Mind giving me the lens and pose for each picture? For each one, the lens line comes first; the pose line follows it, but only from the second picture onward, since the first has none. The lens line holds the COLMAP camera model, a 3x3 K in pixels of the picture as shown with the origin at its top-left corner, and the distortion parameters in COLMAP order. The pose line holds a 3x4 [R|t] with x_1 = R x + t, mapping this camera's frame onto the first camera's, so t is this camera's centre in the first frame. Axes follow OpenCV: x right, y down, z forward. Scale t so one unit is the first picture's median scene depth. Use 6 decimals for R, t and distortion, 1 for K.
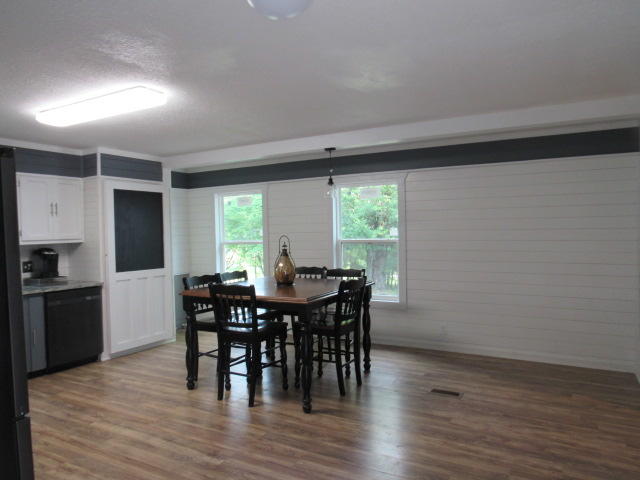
lens RADIAL K [[459.1, 0, 319.8], [0, 459.1, 239.5], [0, 0, 1]] dist [-0.043840, -0.002100]
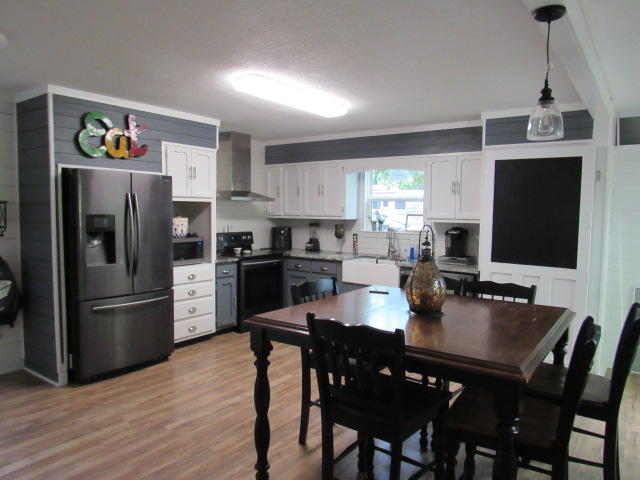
lens RADIAL K [[459.1, 0, 319.8], [0, 459.1, 239.9], [0, 0, 1]] dist [-0.043840, -0.002100]
pose [[-0.115994, 0.082480, -0.989819, 0.487937], [-0.035077, 0.995584, 0.087070, -0.033941], [0.992630, 0.044819, -0.112588, 0.936876]]
